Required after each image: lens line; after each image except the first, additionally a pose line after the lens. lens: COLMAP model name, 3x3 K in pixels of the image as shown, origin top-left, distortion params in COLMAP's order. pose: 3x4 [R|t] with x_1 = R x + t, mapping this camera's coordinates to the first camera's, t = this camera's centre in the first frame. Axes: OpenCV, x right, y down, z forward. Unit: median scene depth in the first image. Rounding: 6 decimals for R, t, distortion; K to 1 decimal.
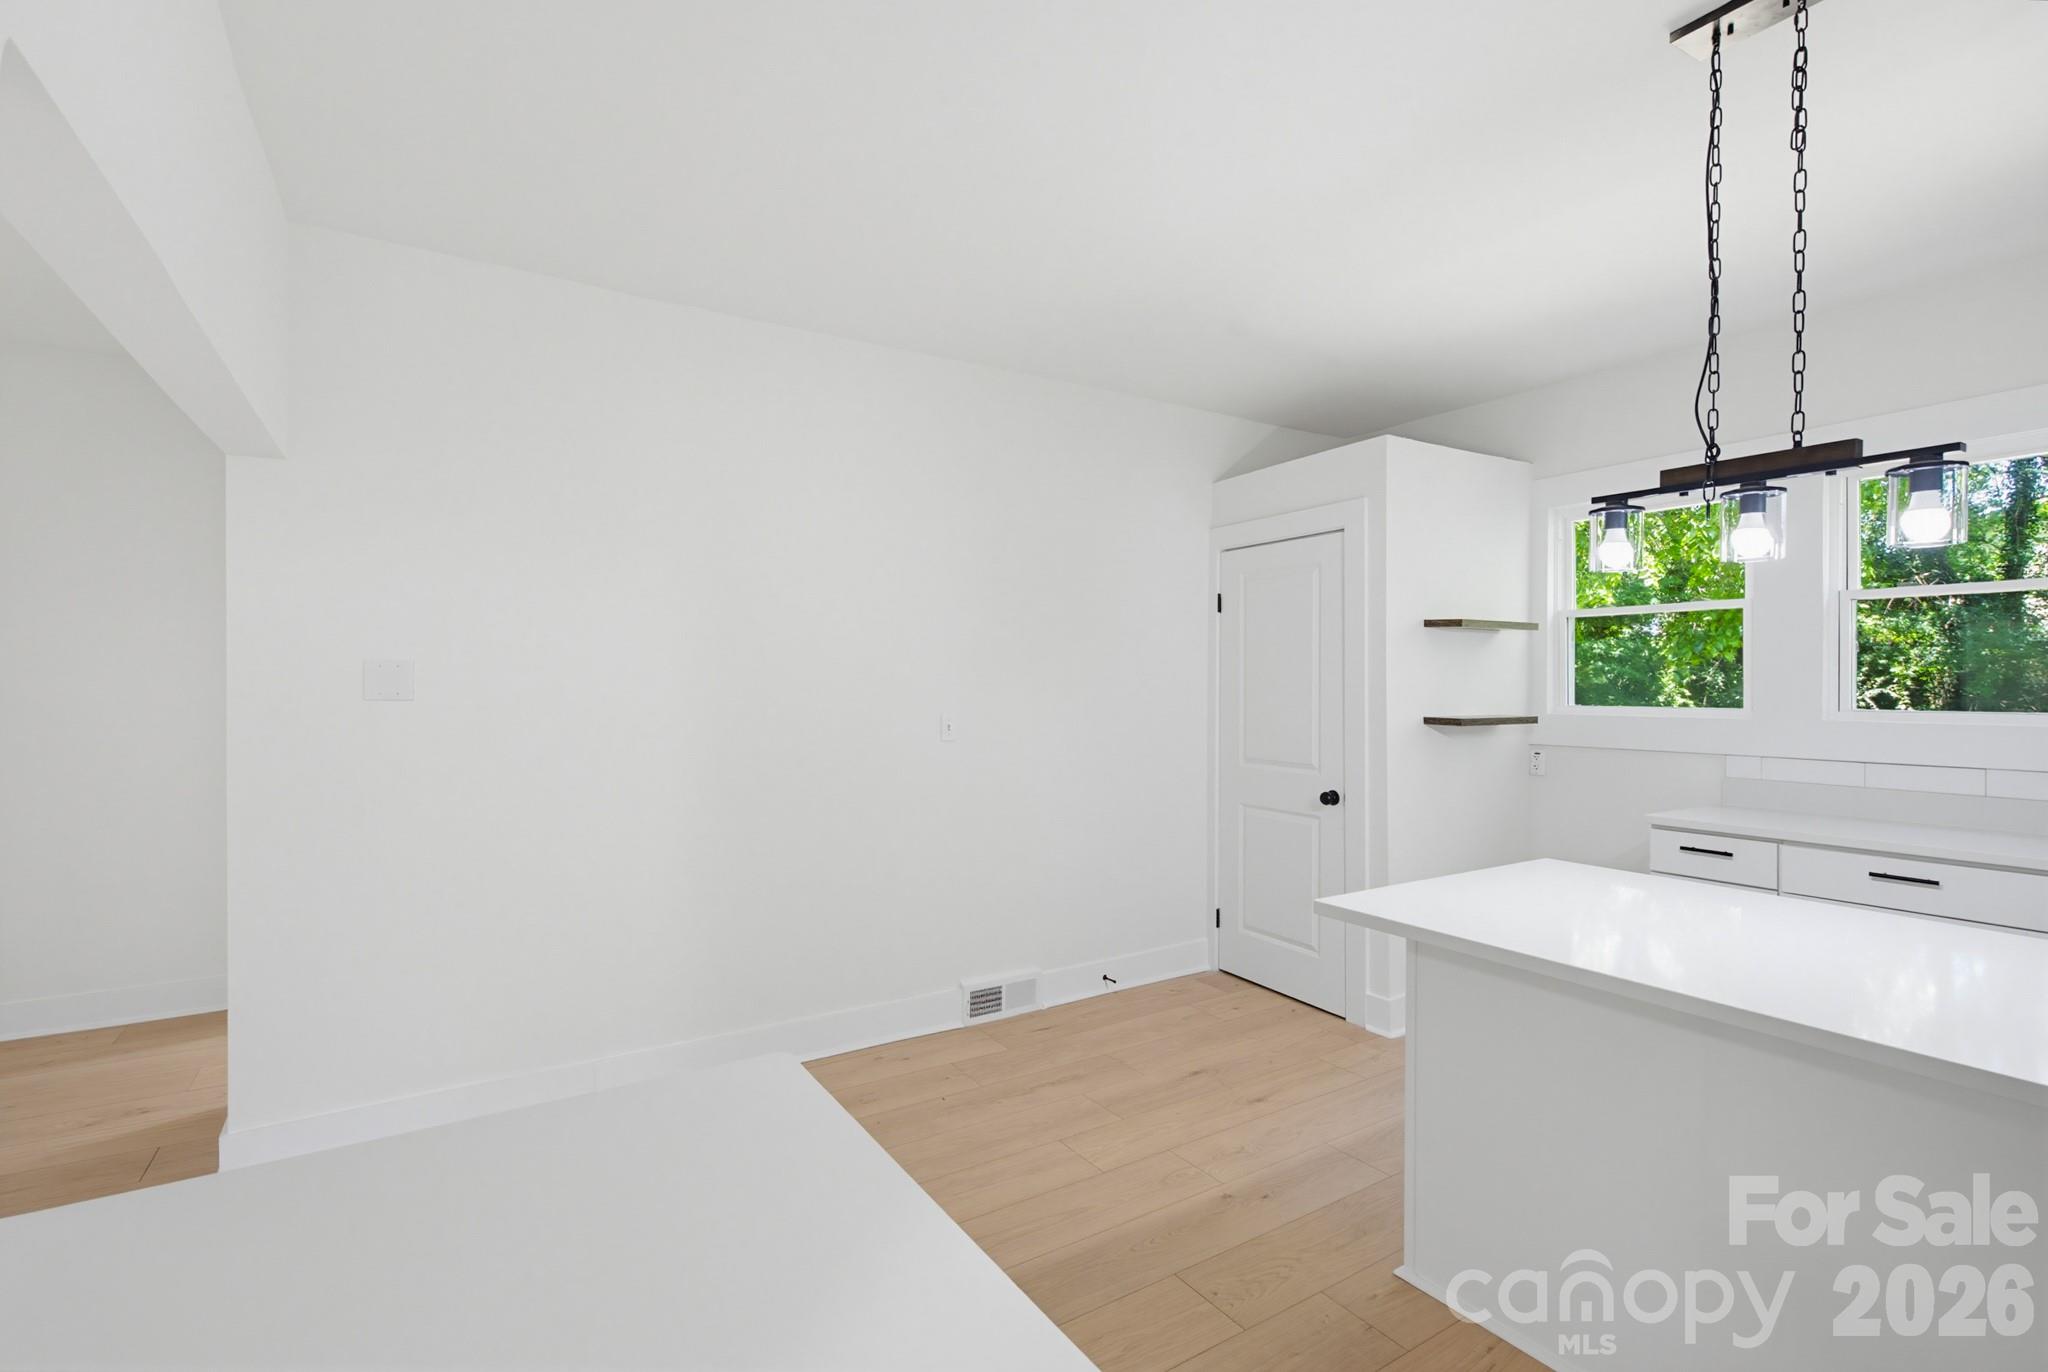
lens RADIAL K [[946.4, 0, 1024.0], [0, 946.4, 686.0], [0, 0, 1]] dist [-0.005649, 0.000093]
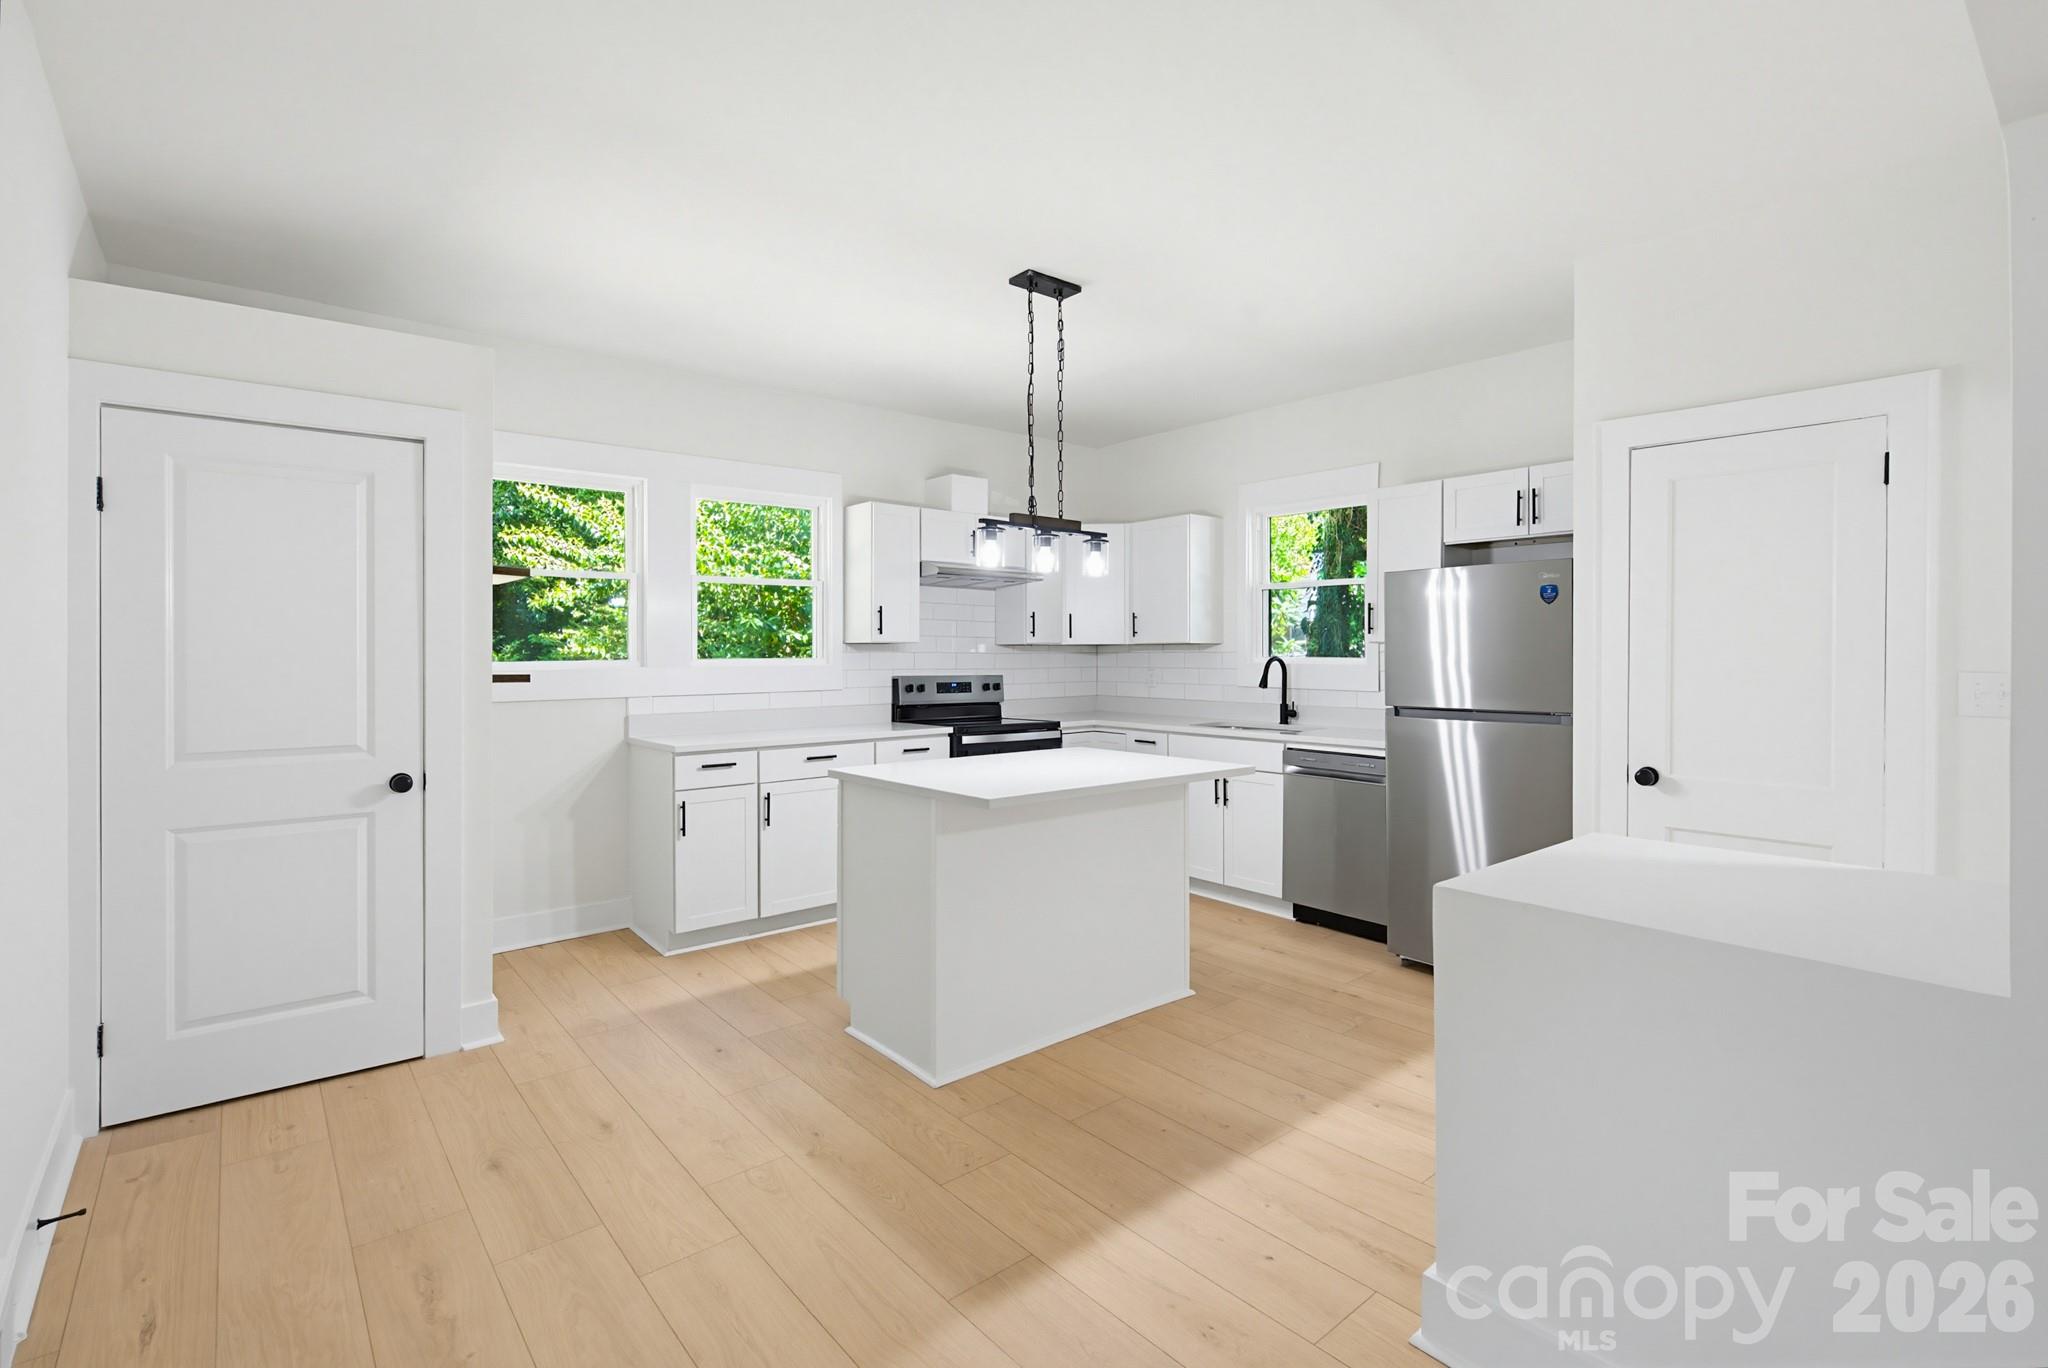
lens RADIAL K [[931.3, 0, 1043.9], [0, 931.3, 653.4], [0, 0, 1]] dist [0.000785, -0.000578]
pose [[-0.150125, -0.004574, 0.988656, -0.639090], [0.006821, 0.999961, 0.005662, 0.014174], [-0.988644, 0.007594, -0.150088, 0.744401]]
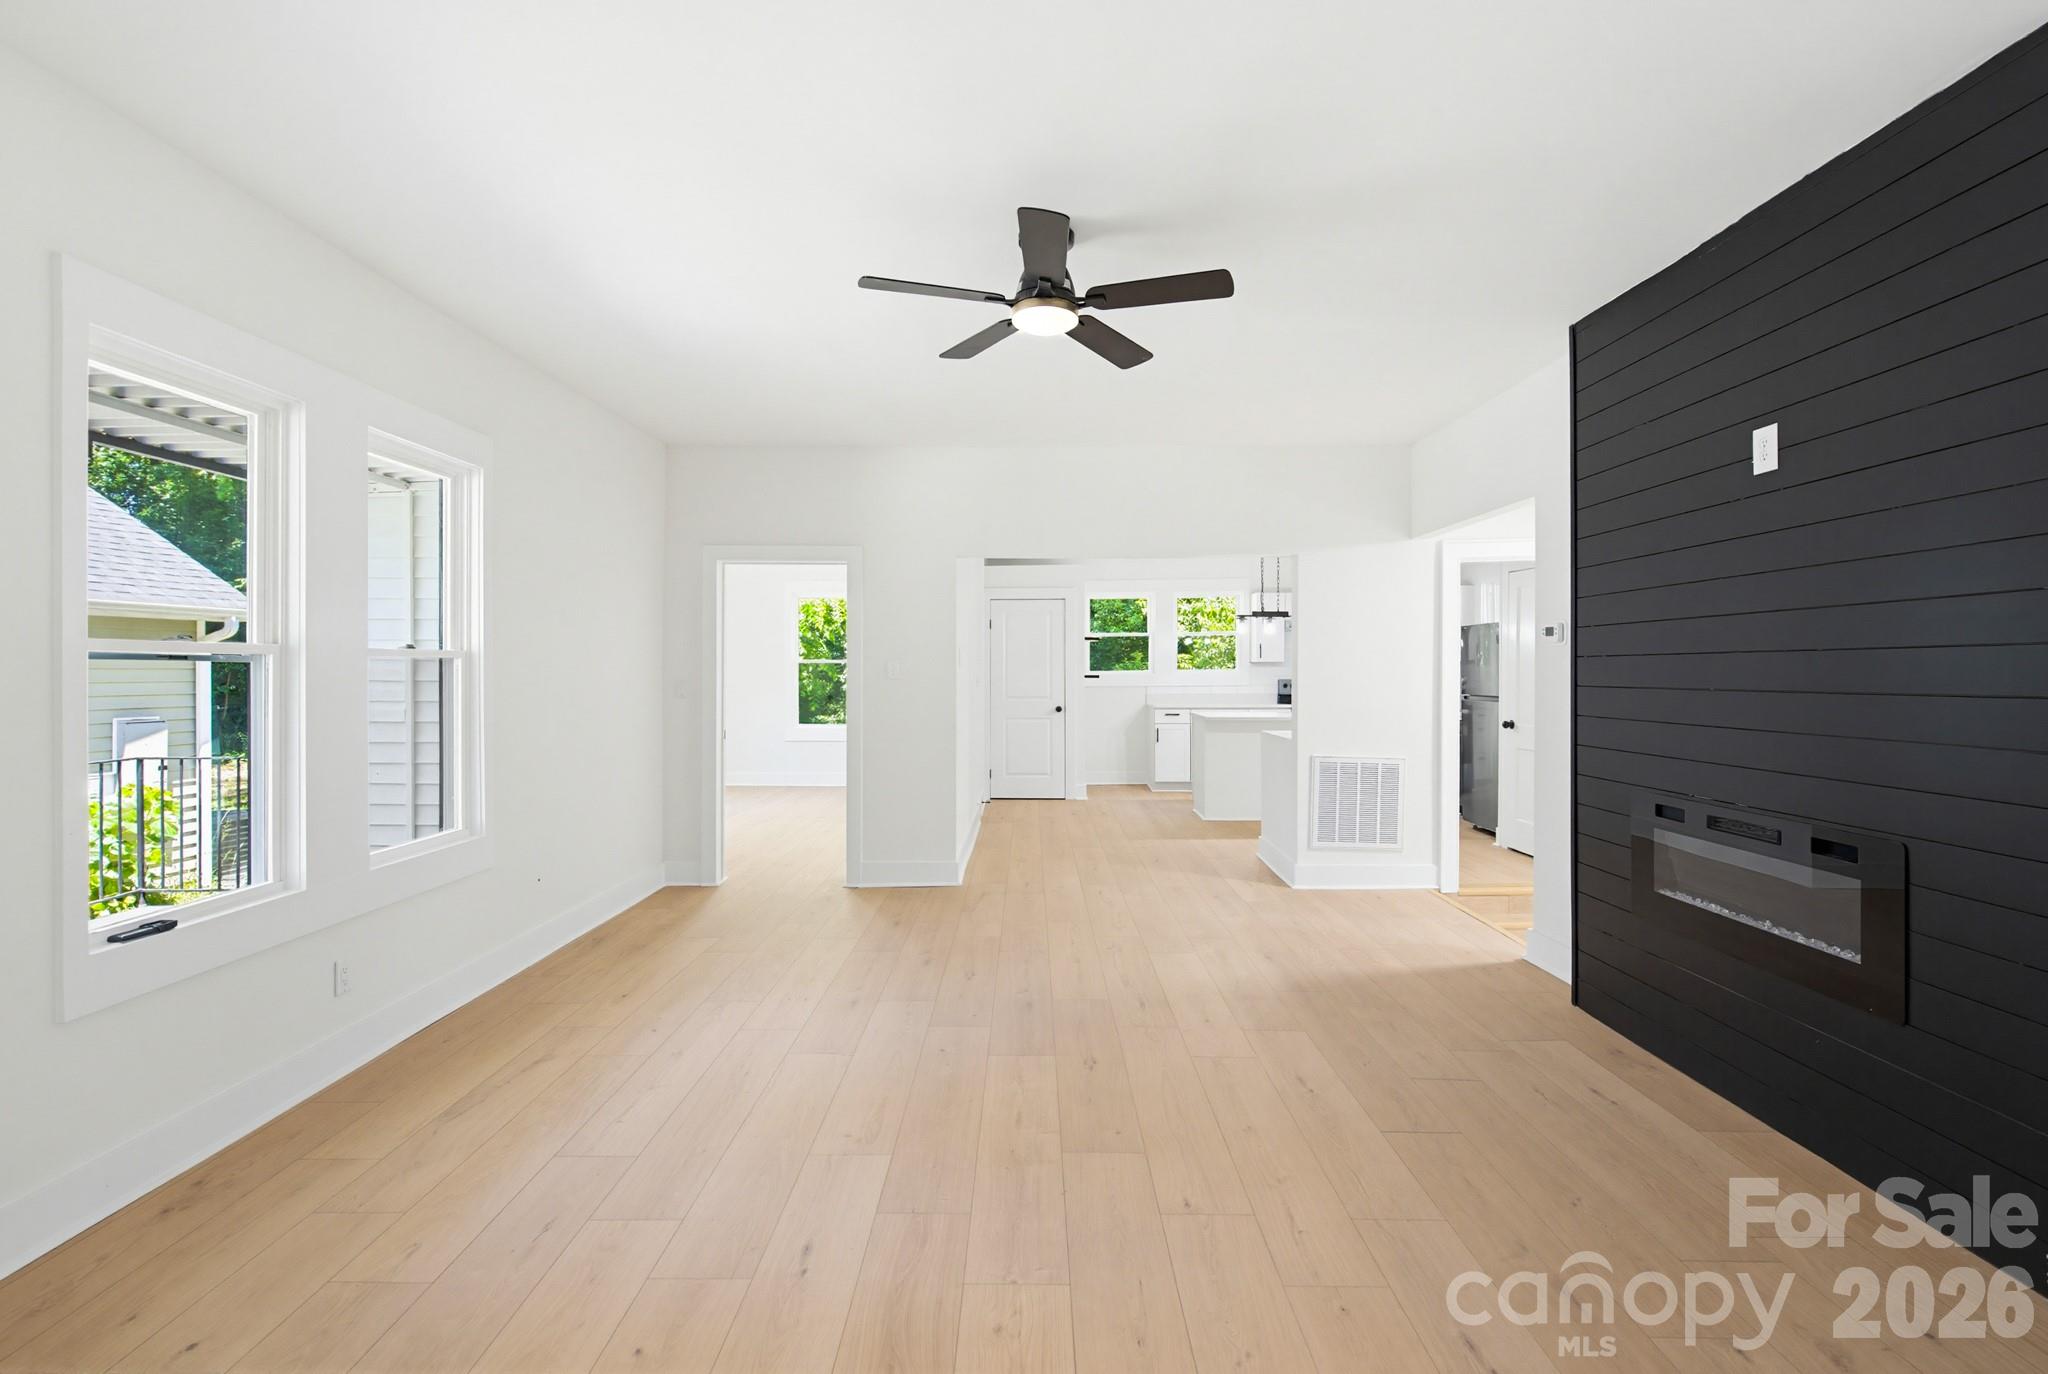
lens RADIAL K [[921.7, 0, 1028.3], [0, 921.7, 678.8], [0, 0, 1]] dist [0.000836, -0.000508]
pose [[0.539880, -0.015979, 0.841591, -2.130689], [0.007994, 0.999872, 0.013857, 0.009608], [-0.841704, -0.000754, 0.539938, -0.258119]]
